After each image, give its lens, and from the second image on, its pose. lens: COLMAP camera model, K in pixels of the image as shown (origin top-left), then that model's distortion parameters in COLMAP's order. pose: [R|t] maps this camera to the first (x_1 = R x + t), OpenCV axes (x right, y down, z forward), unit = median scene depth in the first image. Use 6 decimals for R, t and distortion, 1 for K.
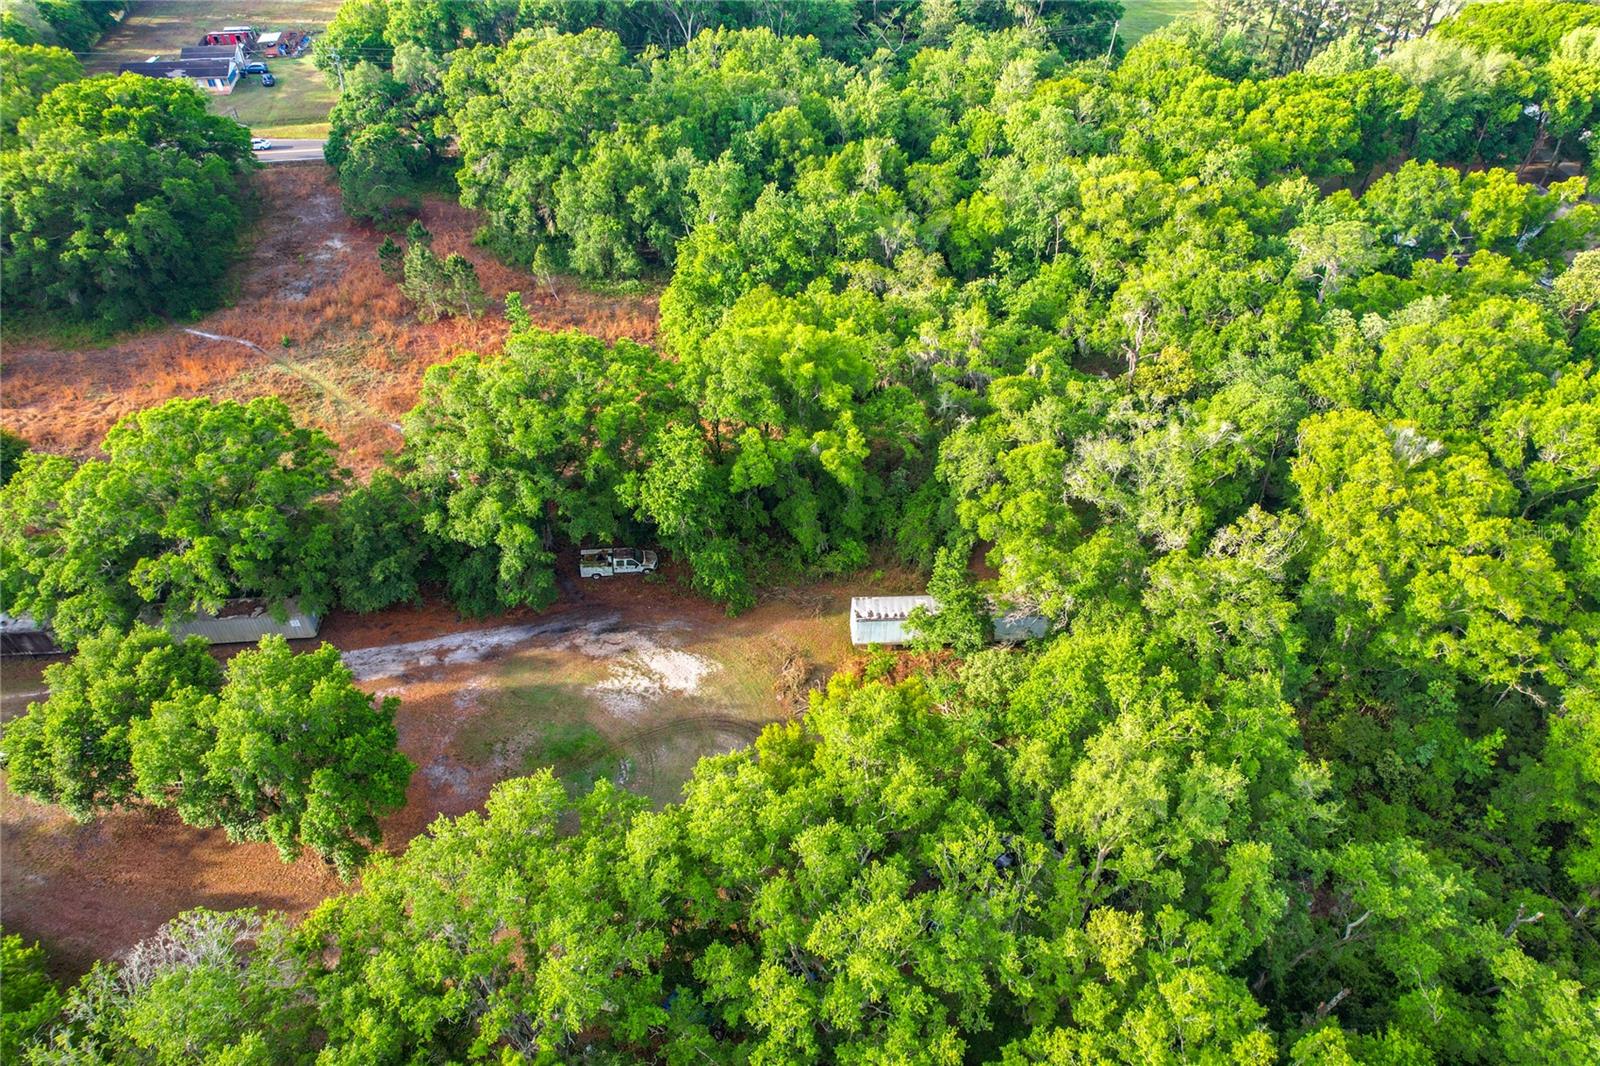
lens RADIAL K [[1039.5, 0, 807.3], [0, 1039.5, 528.4], [0, 0, 1]] dist [-0.075267, 0.070165]
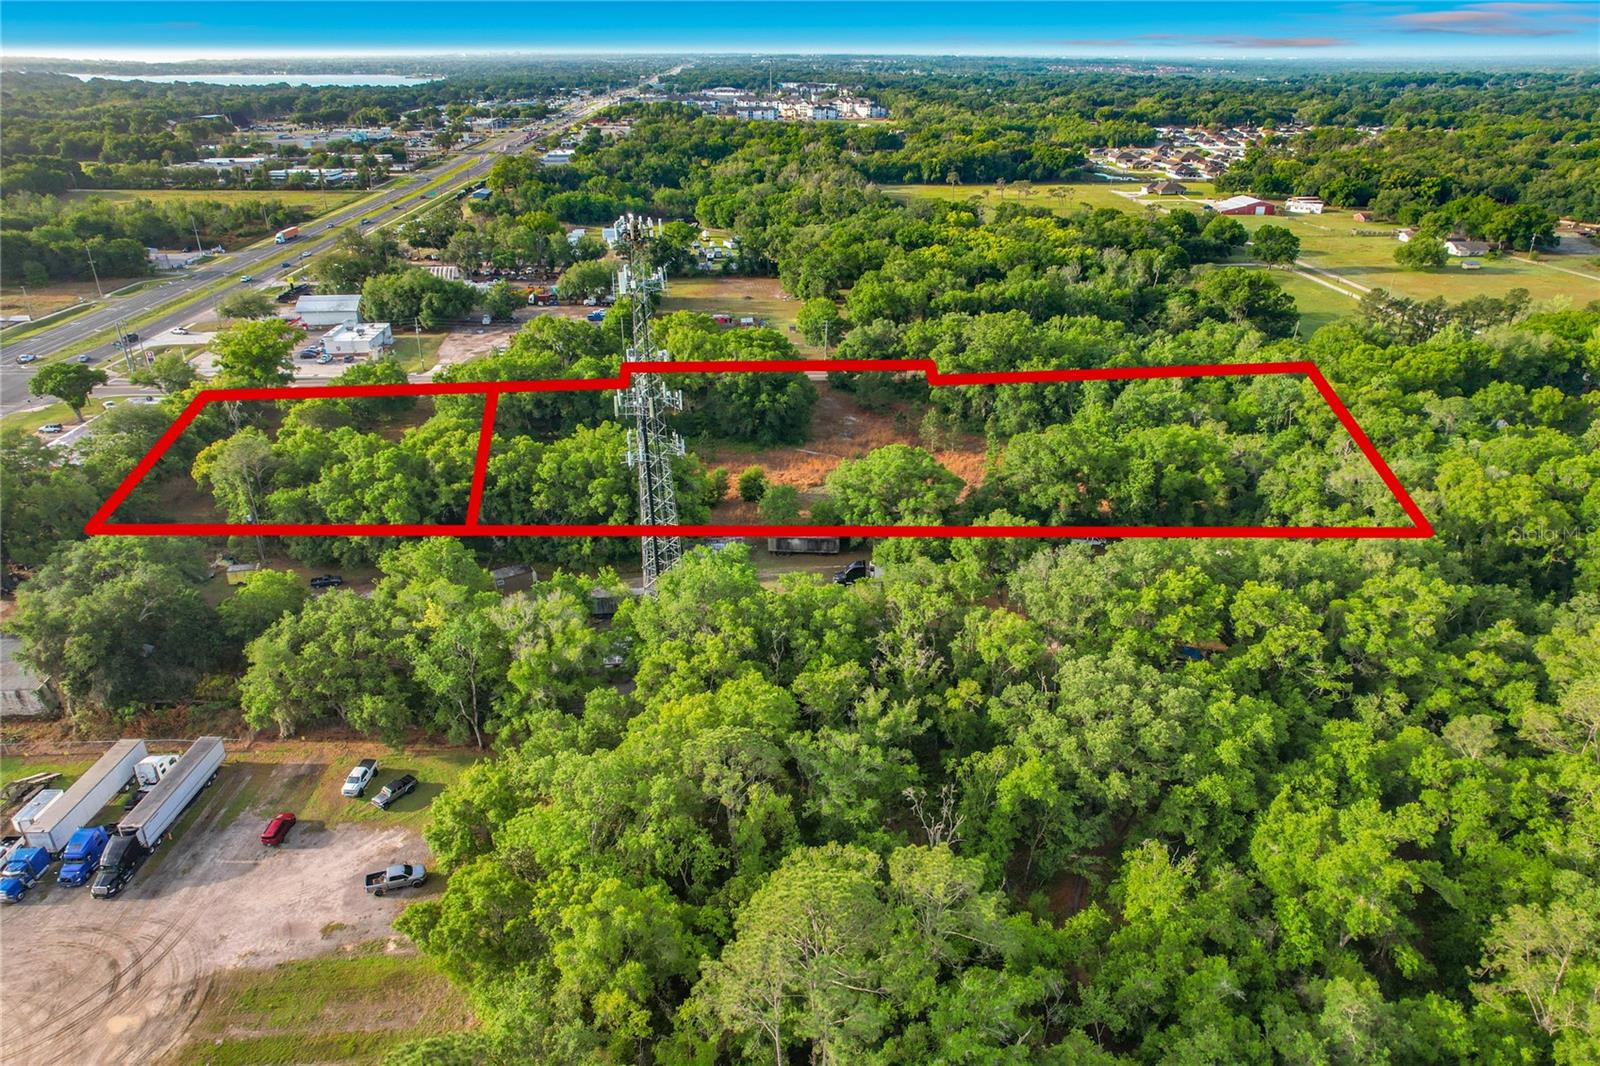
lens RADIAL K [[1039.5, 0, 799.8], [0, 1039.5, 531.4], [0, 0, 1]] dist [-0.075267, 0.070165]
pose [[0.991056, 0.041266, -0.126904, -0.374750], [-0.075723, 0.956955, -0.280185, 0.481744], [0.109879, 0.287289, 0.951521, -0.753730]]
